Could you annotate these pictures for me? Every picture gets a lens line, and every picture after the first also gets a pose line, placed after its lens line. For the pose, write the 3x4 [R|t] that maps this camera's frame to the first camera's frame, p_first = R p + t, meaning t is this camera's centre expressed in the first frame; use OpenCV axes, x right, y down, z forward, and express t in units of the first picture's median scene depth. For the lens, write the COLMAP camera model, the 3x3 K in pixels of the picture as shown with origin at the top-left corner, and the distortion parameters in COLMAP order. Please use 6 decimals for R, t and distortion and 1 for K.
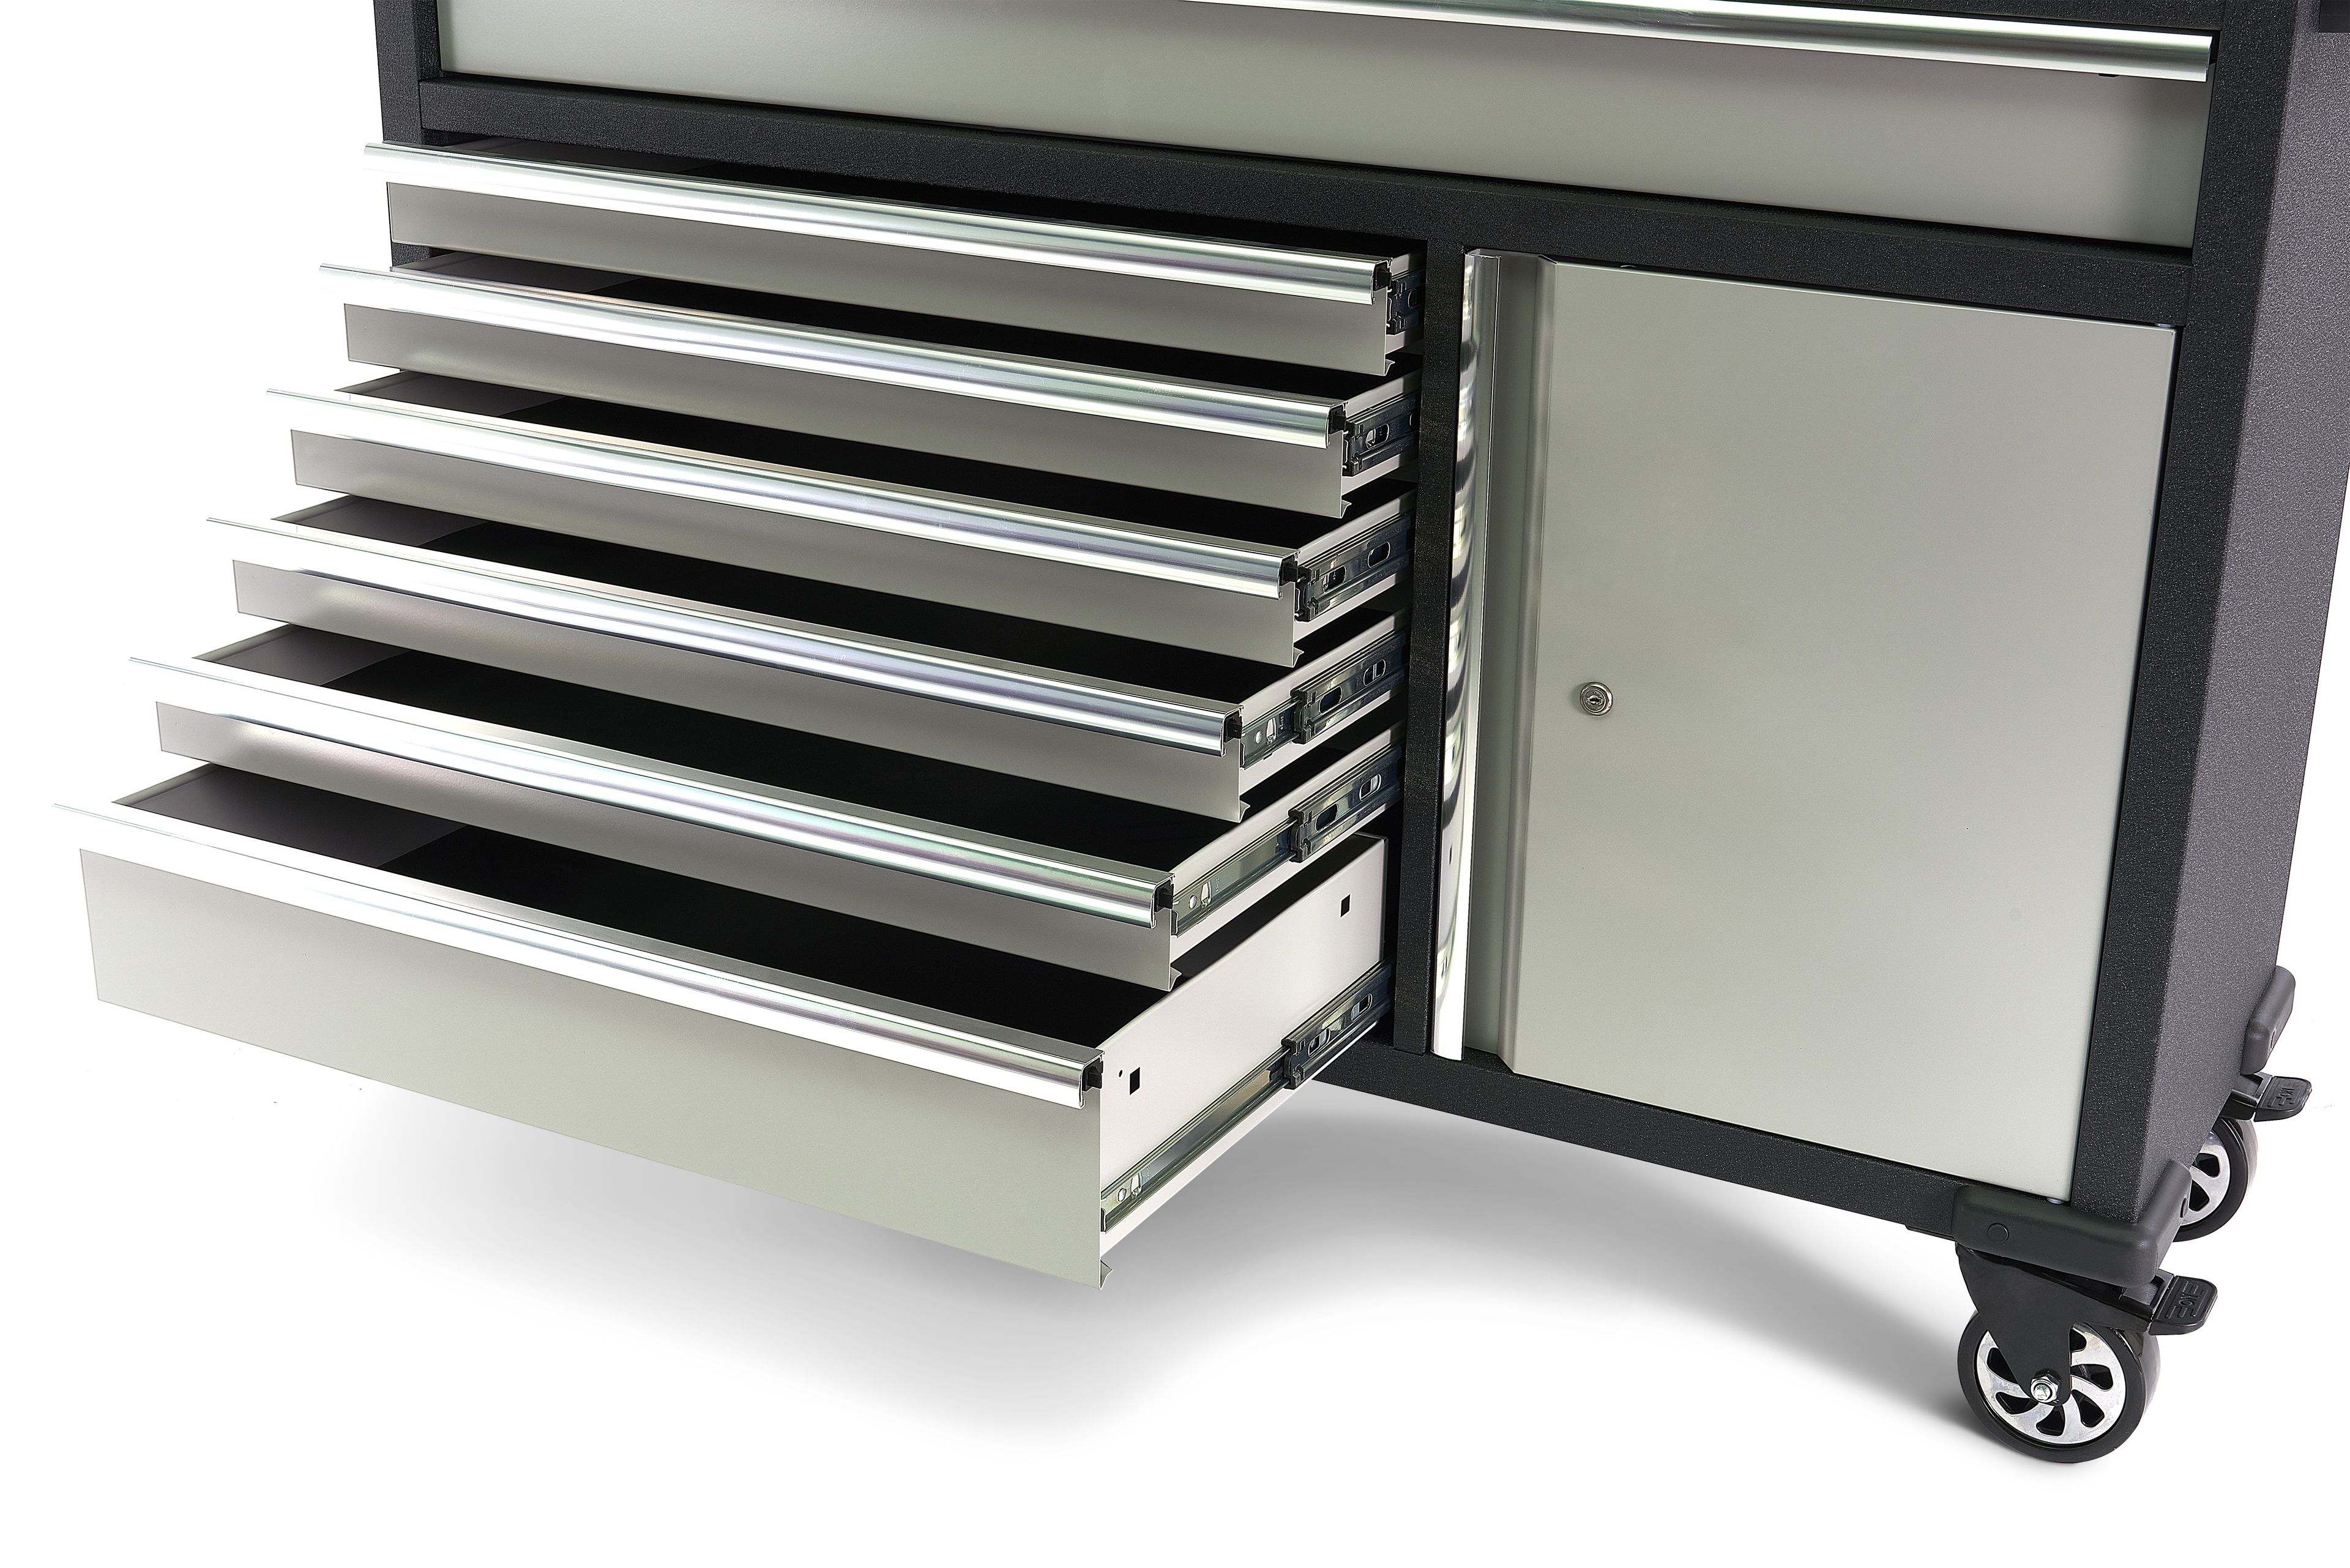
lens RADIAL K [[3128.6, 0, 1225.4], [0, 3128.6, 787.6], [0, 0, 1]] dist [-0.010365, 0.003144]
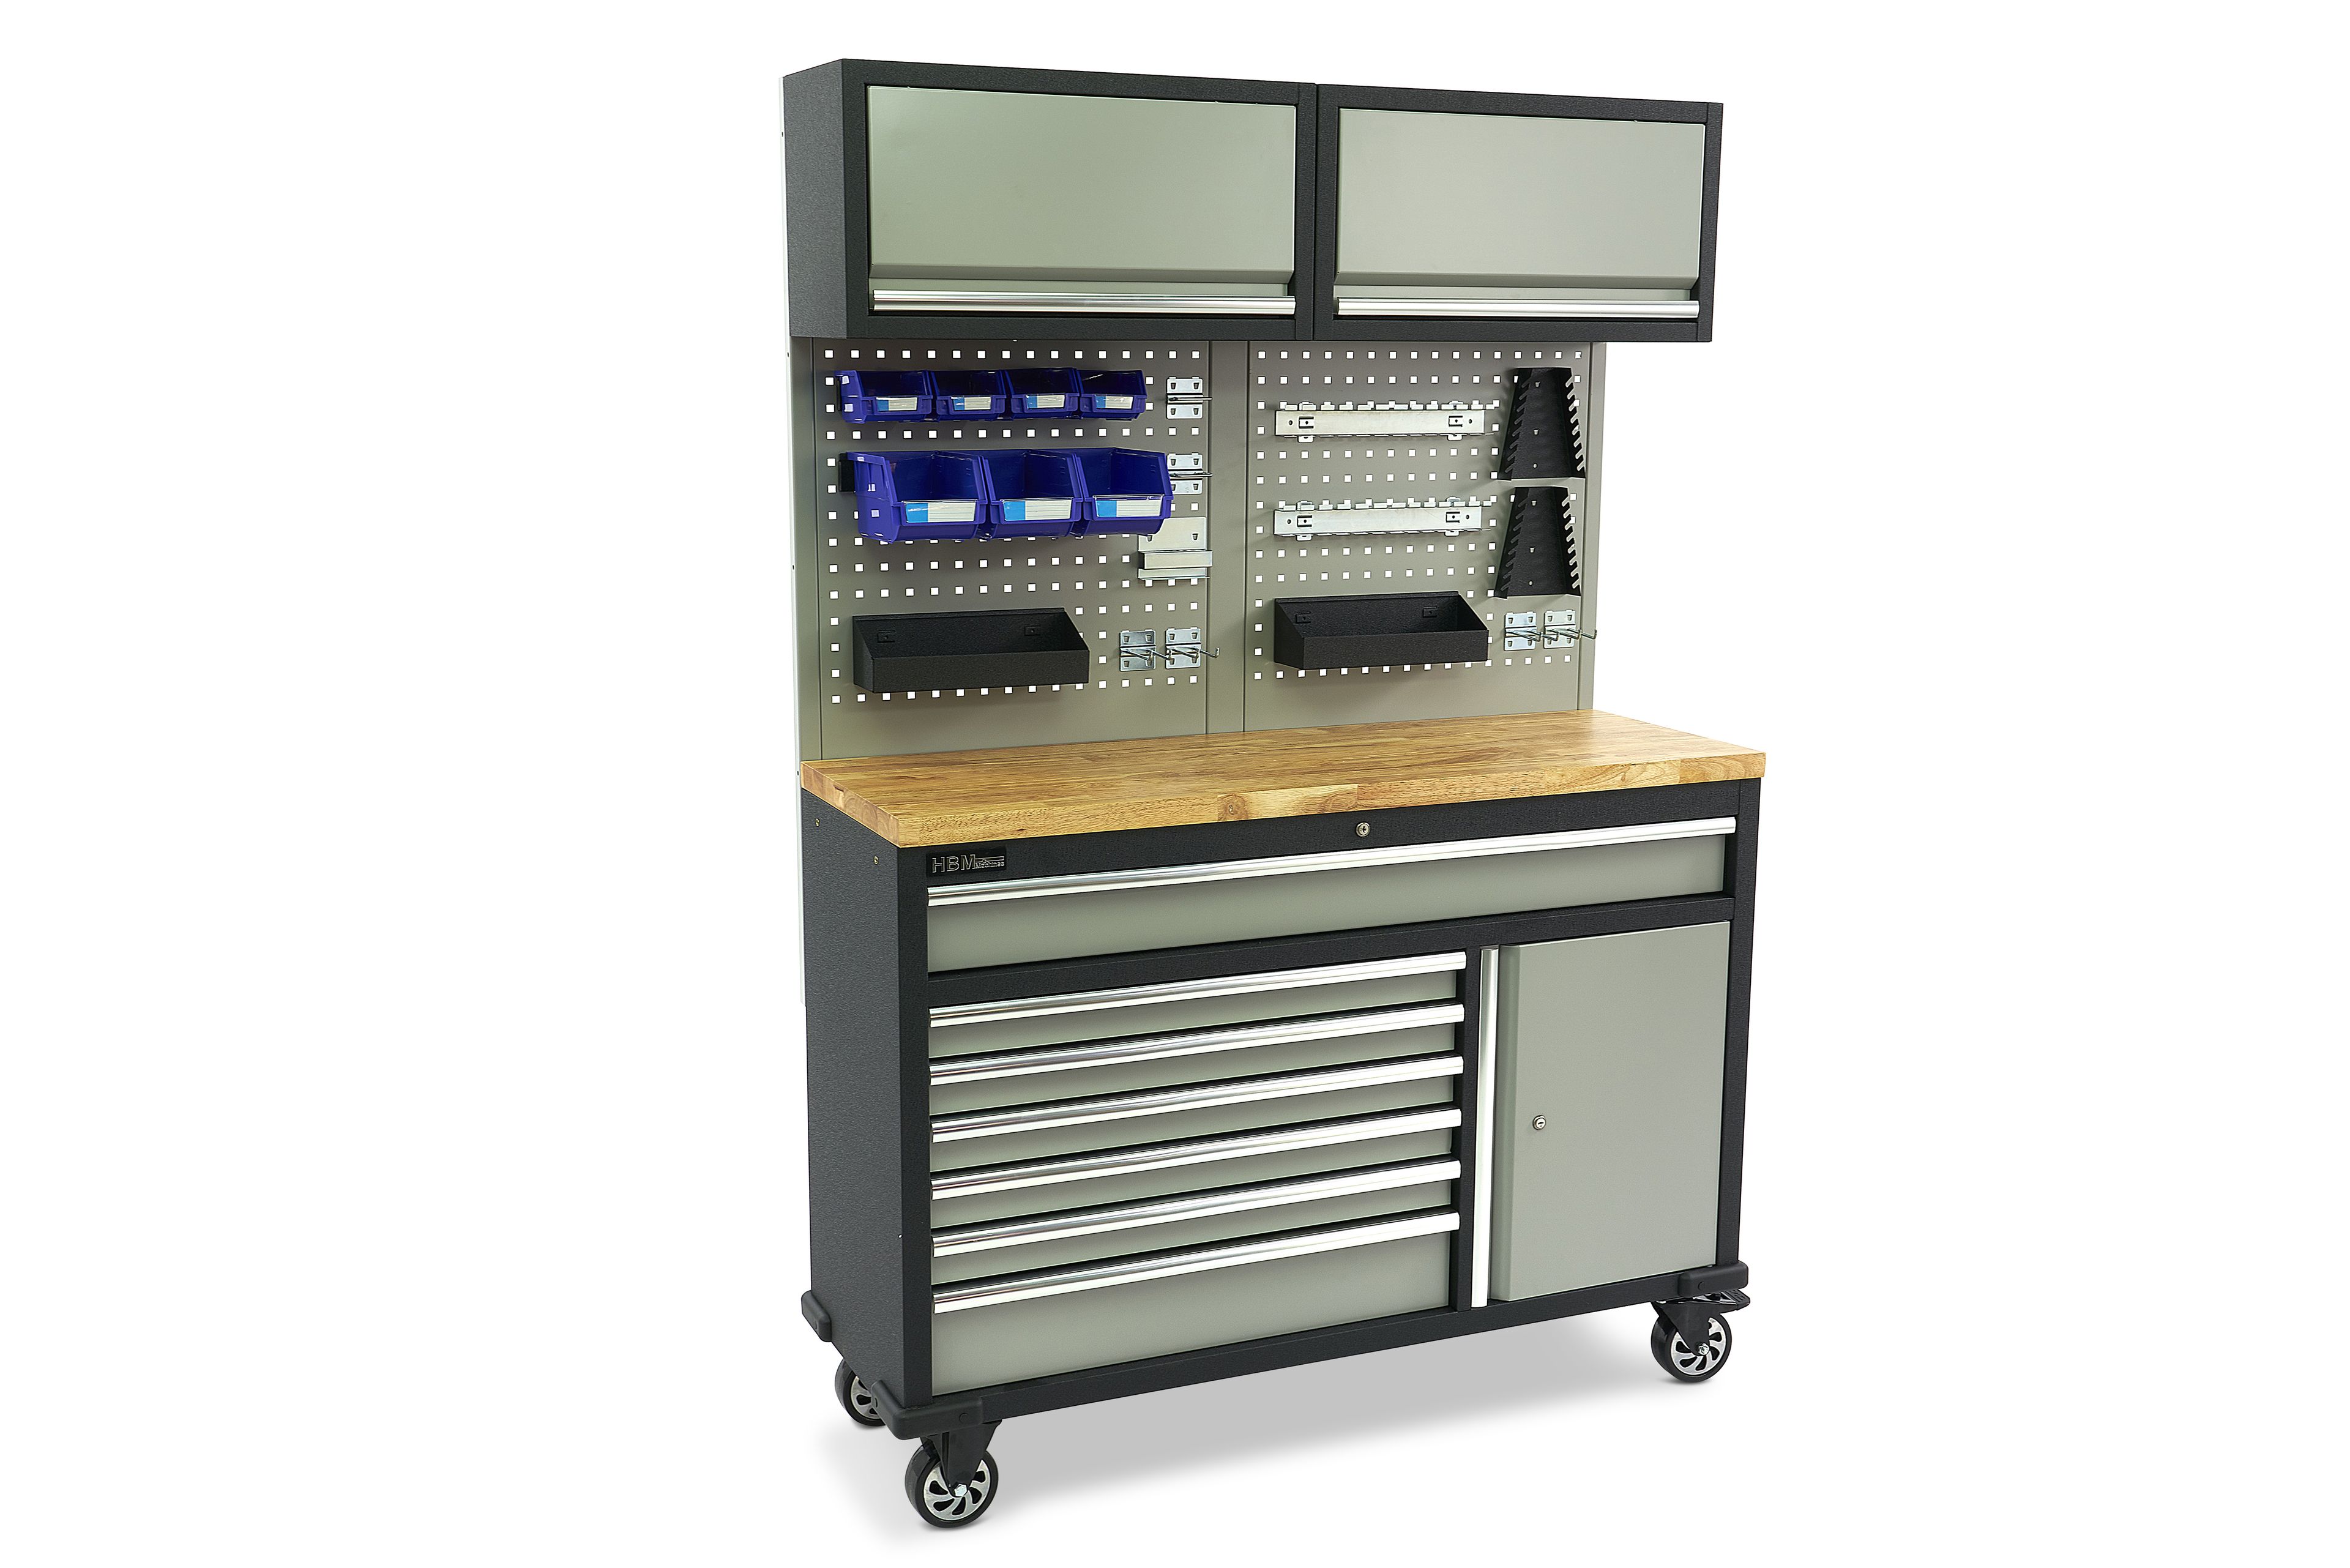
lens RADIAL K [[2457.4, 0, 1175.0], [0, 2457.4, 784.0], [0, 0, 1]] dist [0.023778, 0.008595]
pose [[0.616319, -0.157302, 0.771626, -1.402758], [0.280170, 0.959537, -0.028170, -0.290764], [-0.735972, 0.233549, 0.635452, -0.020946]]
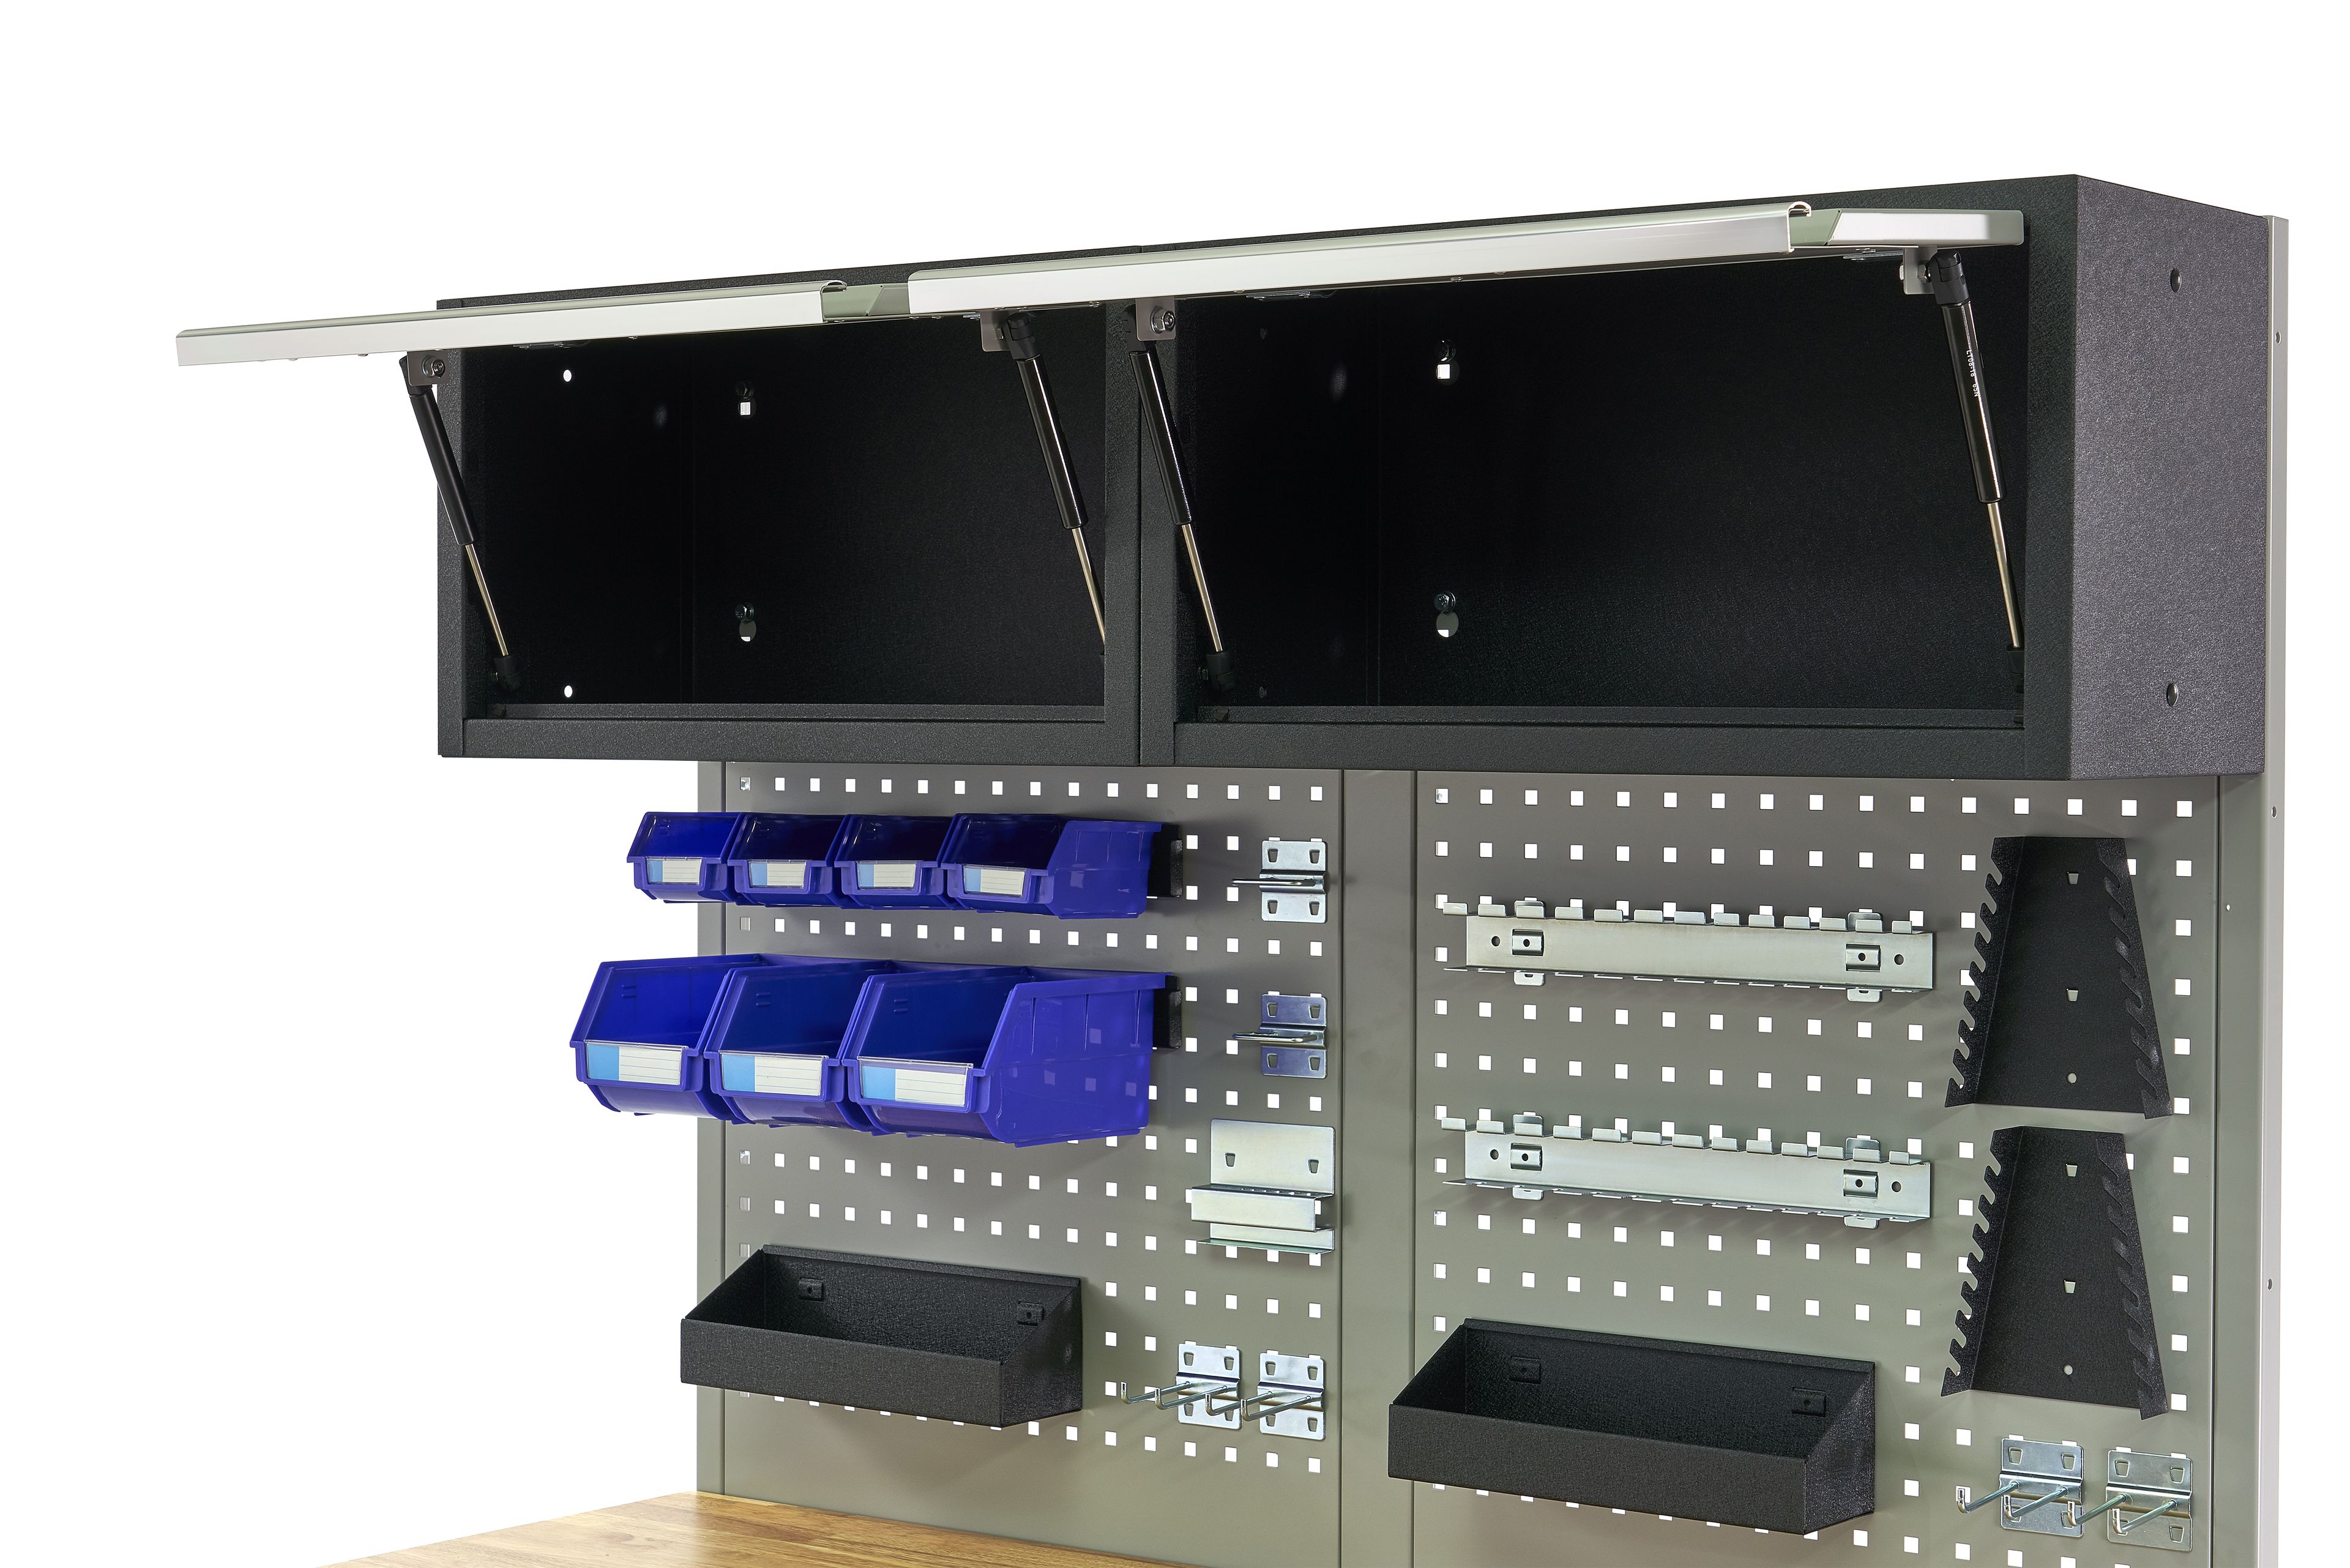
lens RADIAL K [[4323.8, 0, 1247.6], [0, 4323.8, 787.9], [0, 0, 1]] dist [0.017399, -0.200066]
pose [[0.988929, -0.011452, -0.147944, 0.283968], [-0.038687, 0.942637, -0.331570, -0.126062], [0.143254, 0.333623, 0.931759, -0.406892]]
